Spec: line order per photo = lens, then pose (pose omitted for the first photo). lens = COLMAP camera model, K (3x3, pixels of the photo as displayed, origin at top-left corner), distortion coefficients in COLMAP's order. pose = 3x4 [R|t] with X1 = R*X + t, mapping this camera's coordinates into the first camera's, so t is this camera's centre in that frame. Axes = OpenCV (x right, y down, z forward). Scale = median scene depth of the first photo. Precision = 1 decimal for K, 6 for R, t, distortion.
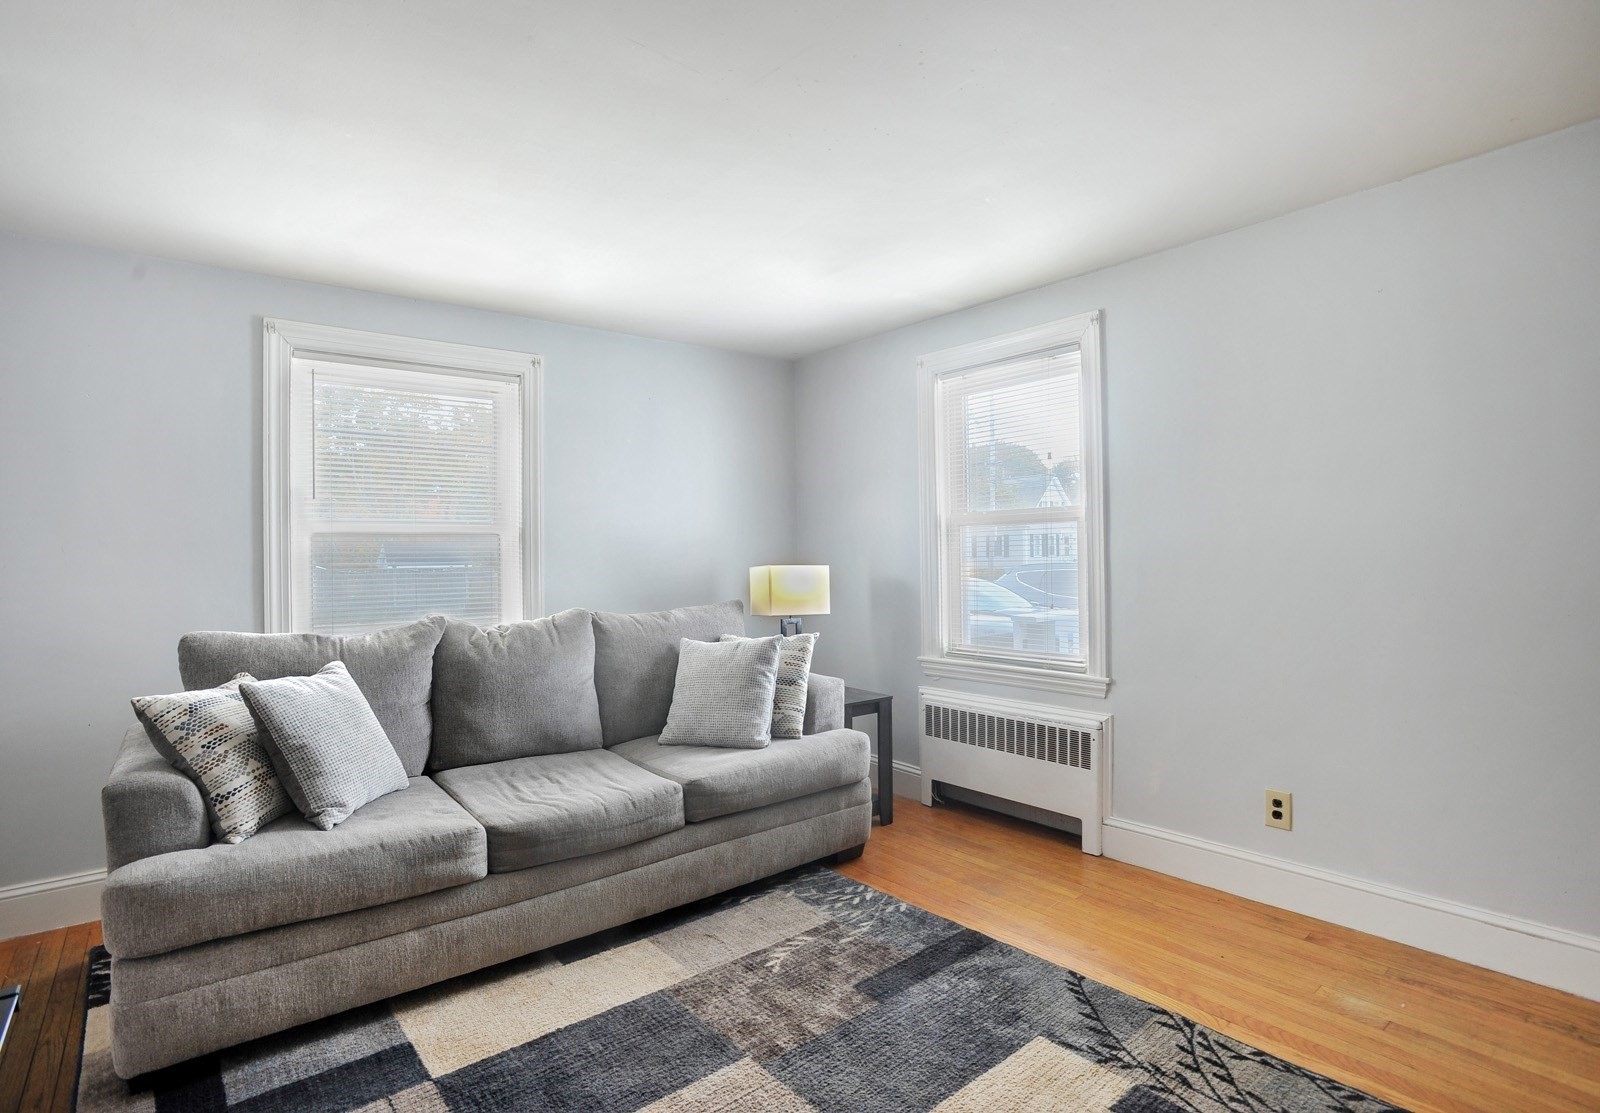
lens RADIAL K [[818.9, 0, 797.5], [0, 818.9, 549.7], [0, 0, 1]] dist [-0.051071, 0.023958]
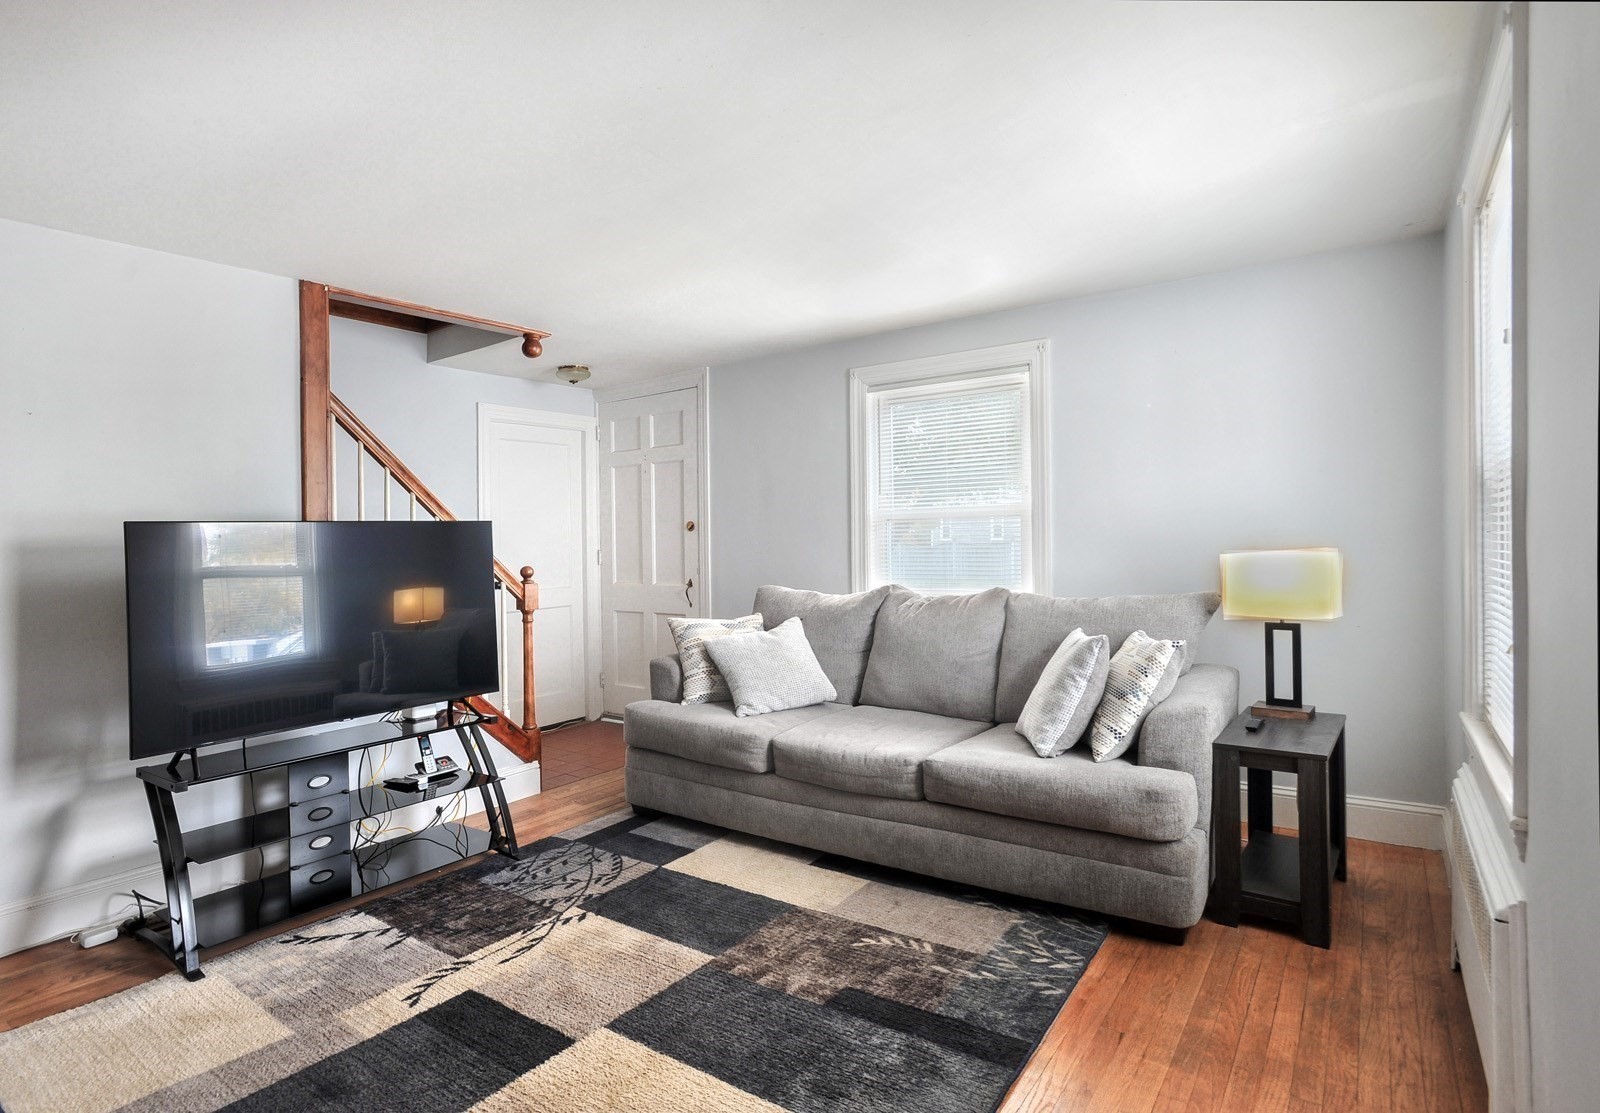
lens RADIAL K [[809.3, 0, 800.0], [0, 809.3, 556.5], [0, 0, 1]] dist [-0.025357, 0.001050]
pose [[0.285728, 0.031544, -0.957792, 0.835516], [0.023106, 0.998941, 0.039792, -0.019486], [0.958032, -0.033500, 0.284696, 0.588442]]
